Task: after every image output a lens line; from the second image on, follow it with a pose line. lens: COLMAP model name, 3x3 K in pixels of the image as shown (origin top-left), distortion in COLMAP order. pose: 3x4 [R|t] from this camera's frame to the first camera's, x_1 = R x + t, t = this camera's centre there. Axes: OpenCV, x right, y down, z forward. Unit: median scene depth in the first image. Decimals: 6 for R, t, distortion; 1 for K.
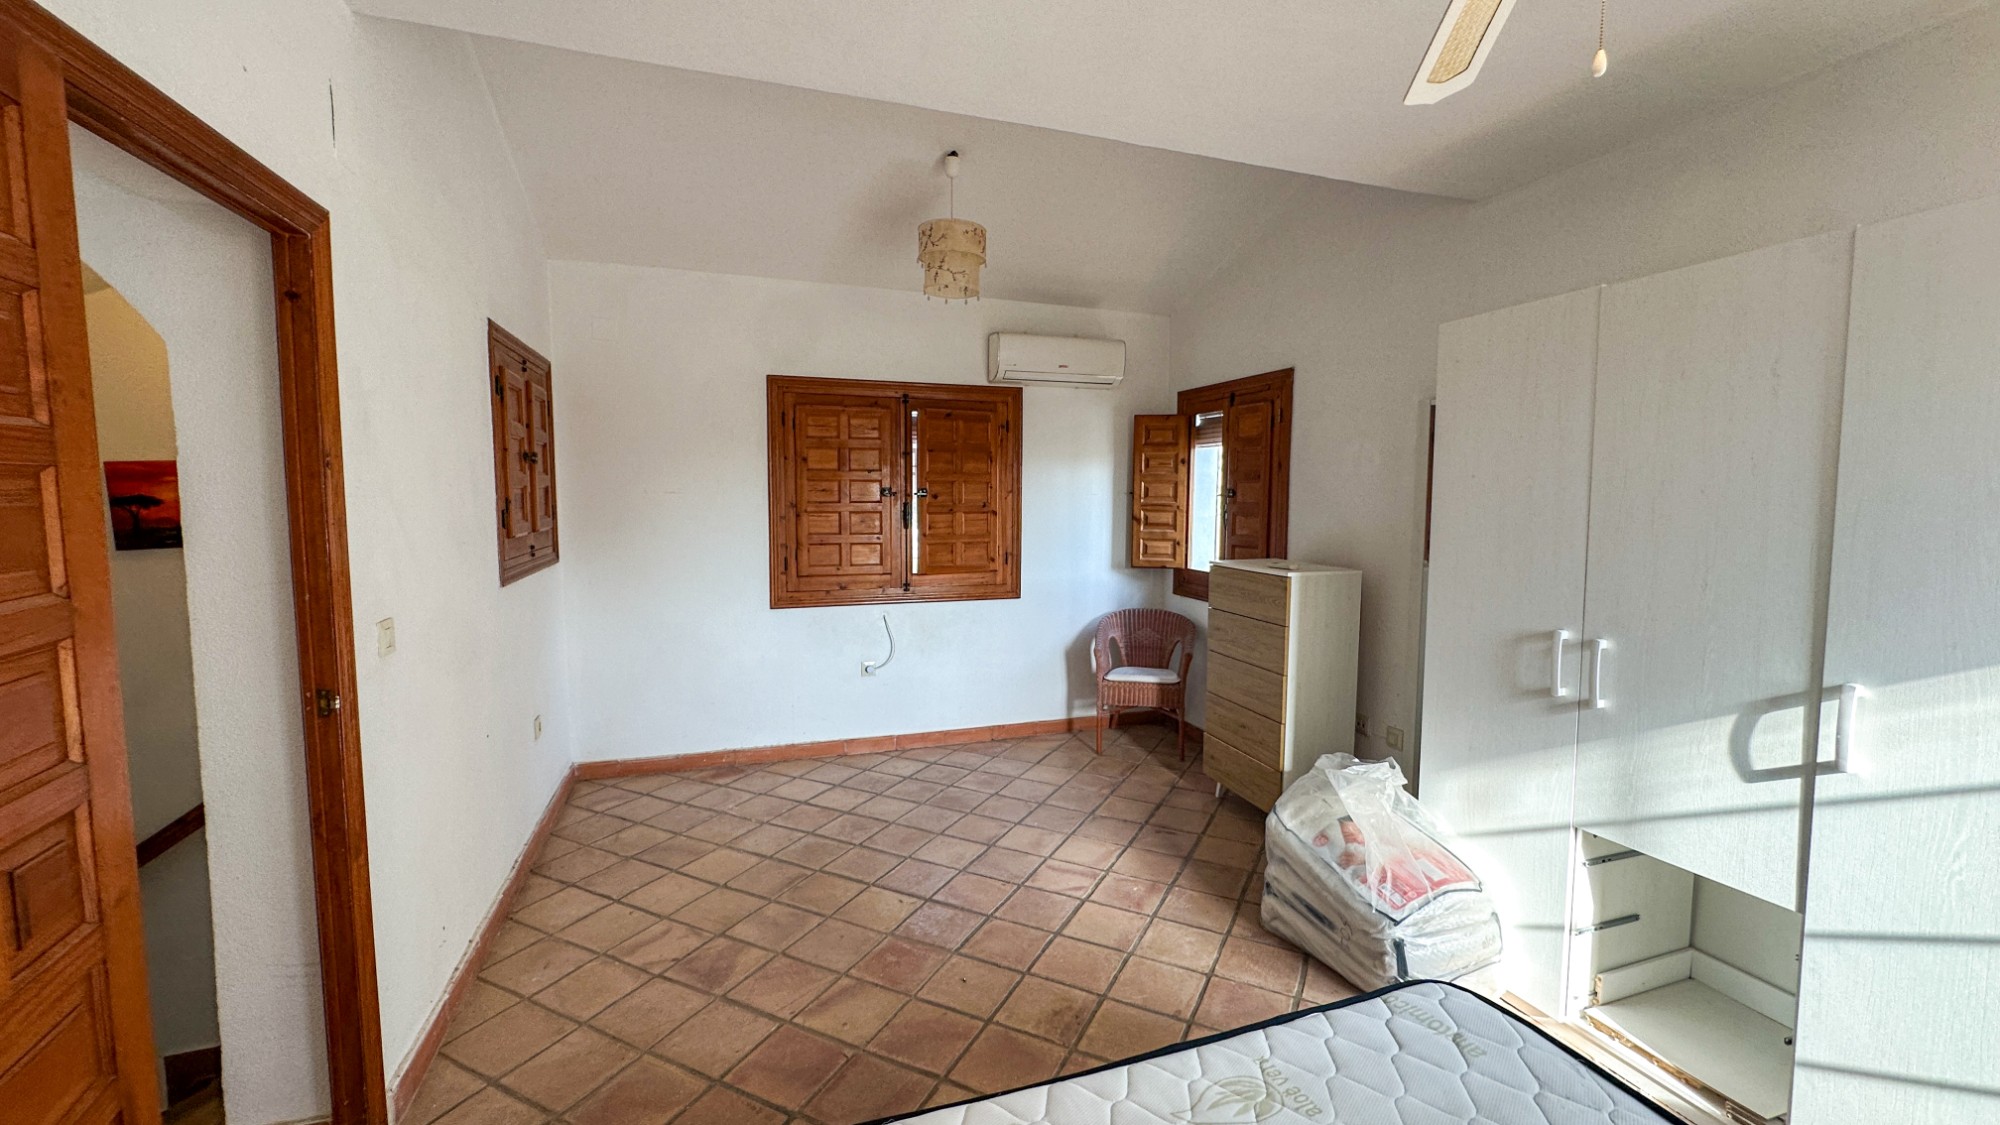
lens RADIAL K [[795.8, 0, 1000.3], [0, 795.8, 558.4], [0, 0, 1]] dist [-0.000381, 0.000519]
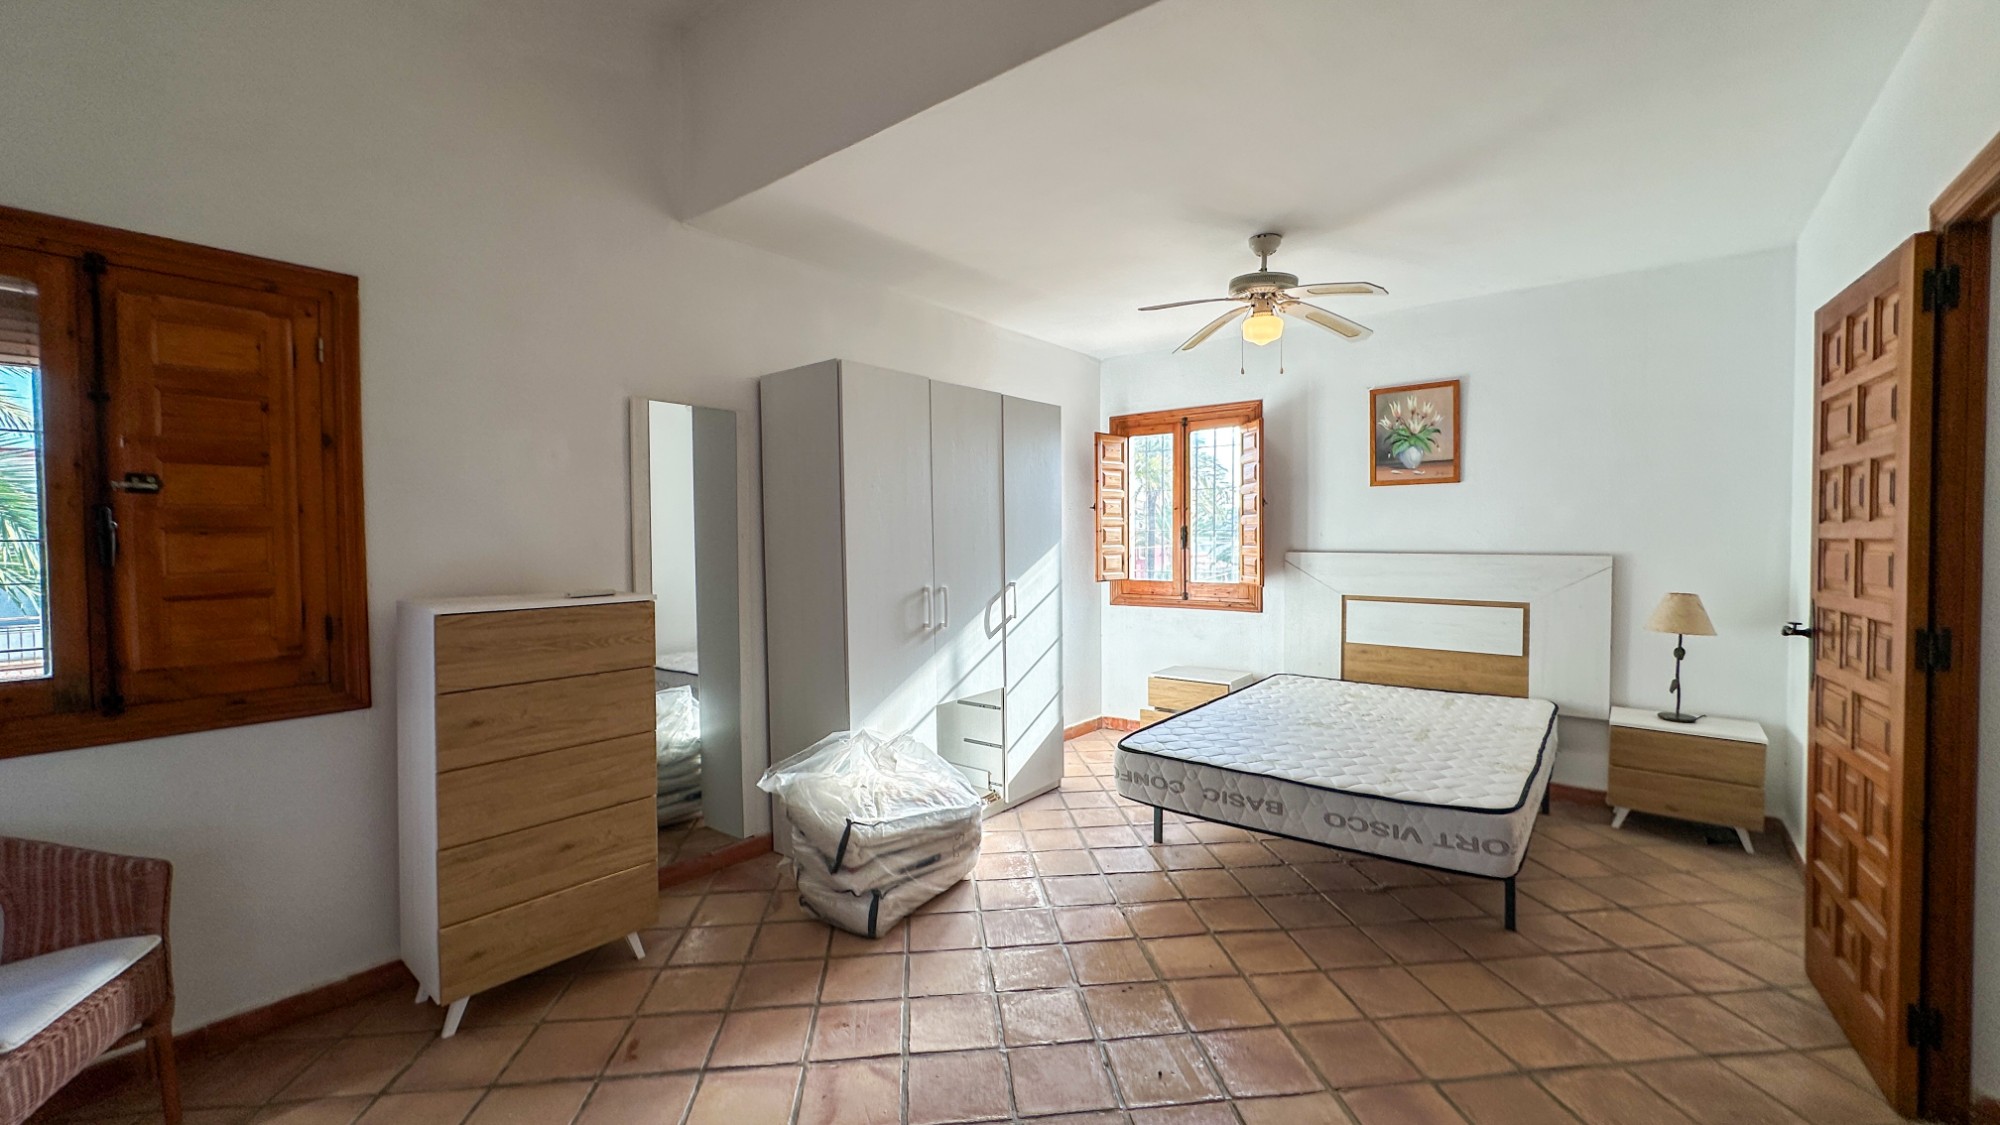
lens RADIAL K [[795.8, 0, 1000.3], [0, 795.8, 558.4], [0, 0, 1]] dist [-0.000381, 0.000519]
pose [[-0.532835, -0.021688, 0.845941, -0.703923], [0.080462, 0.993844, 0.076160, -0.072884], [-0.842385, 0.108647, -0.527810, 1.679864]]
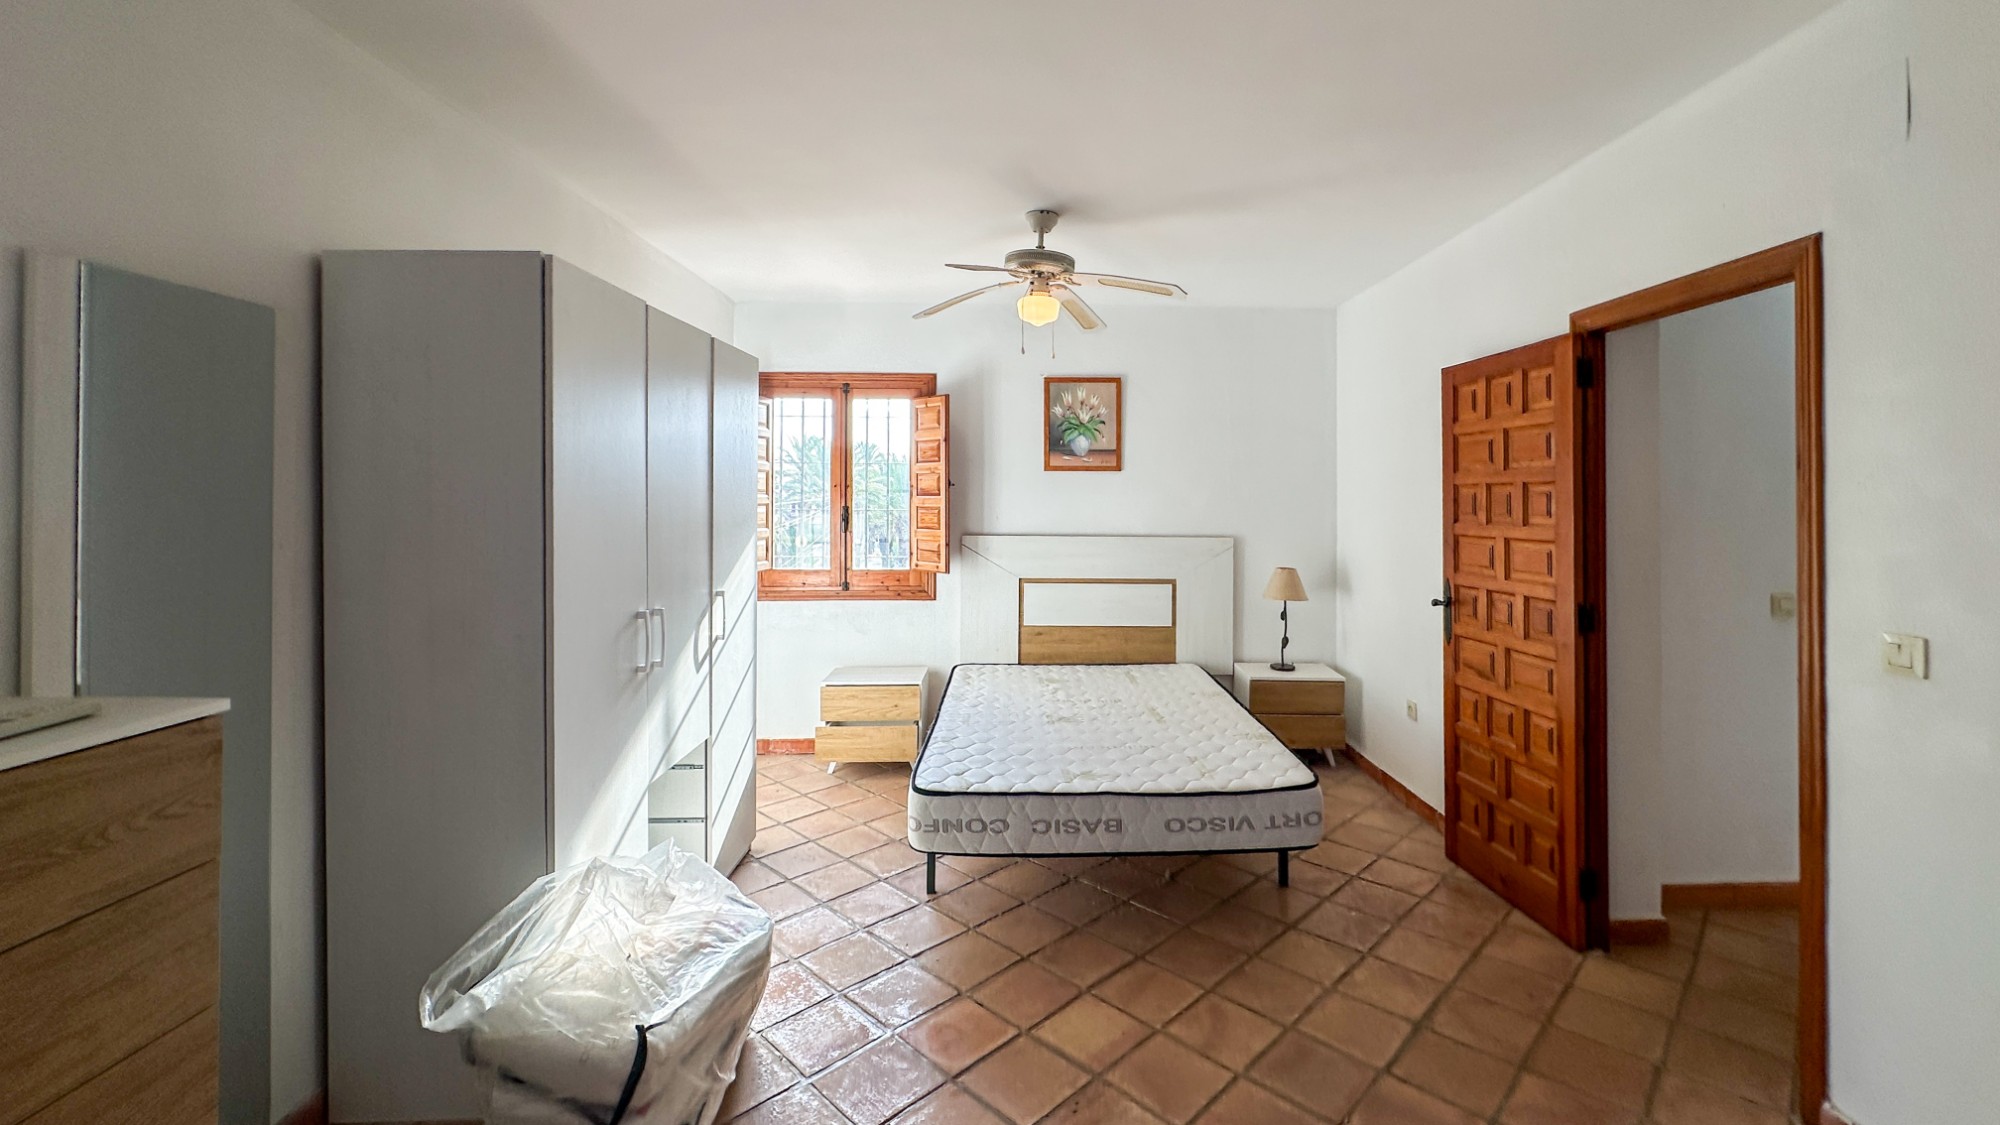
lens RADIAL K [[825.8, 0, 1052.3], [0, 825.8, 491.6], [0, 0, 1]] dist [-0.000145, 0.000138]
pose [[-0.953925, -0.004325, 0.300014, -0.149105], [0.020475, 0.996627, 0.079471, -0.142519], [-0.299346, 0.081953, -0.950619, 1.841425]]
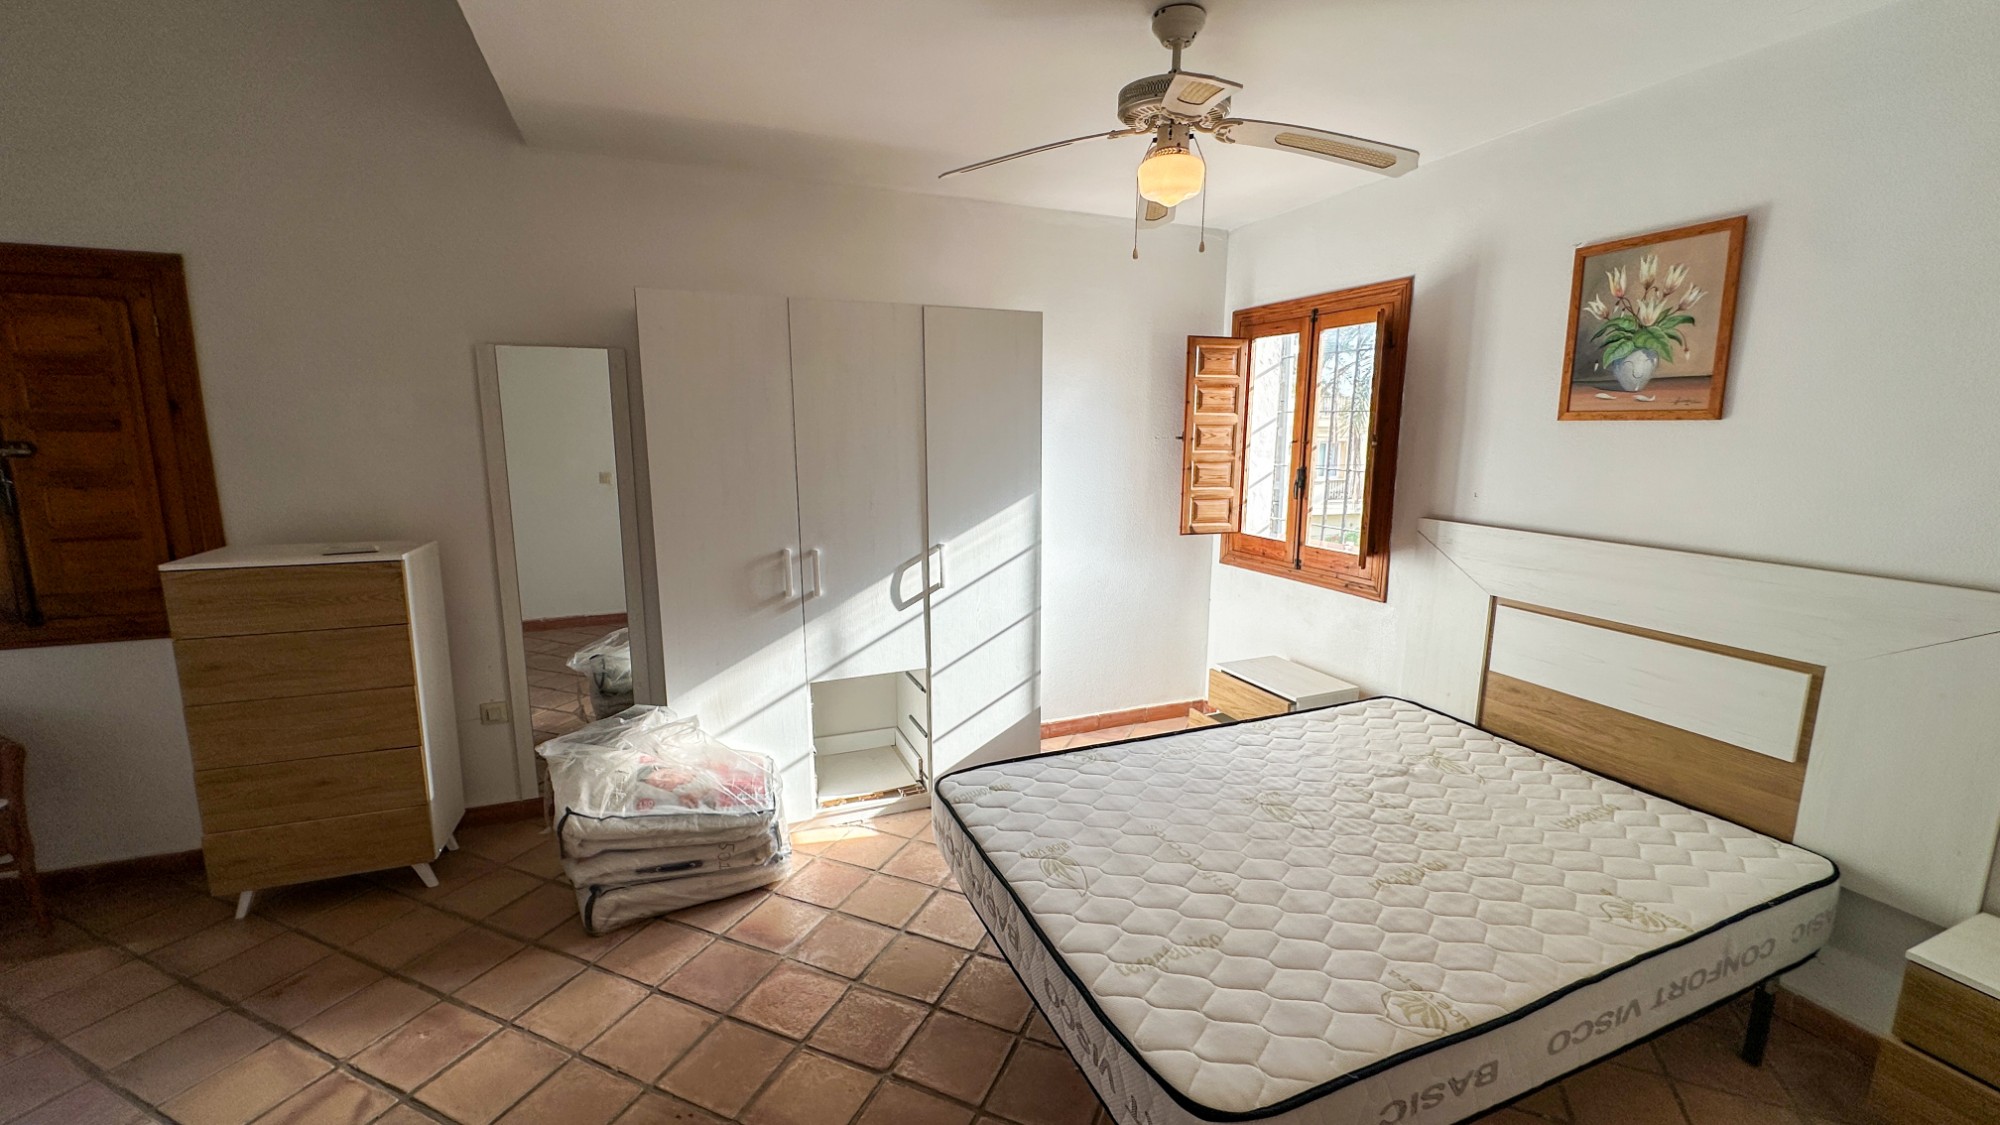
lens RADIAL K [[793.7, 0, 990.8], [0, 793.7, 559.4], [0, 0, 1]] dist [0.000260, 0.000147]
pose [[-0.053681, -0.167410, 0.984425, -0.643174], [0.081608, 0.981813, 0.171416, -0.093915], [-0.995218, 0.089539, -0.039043, 0.696448]]
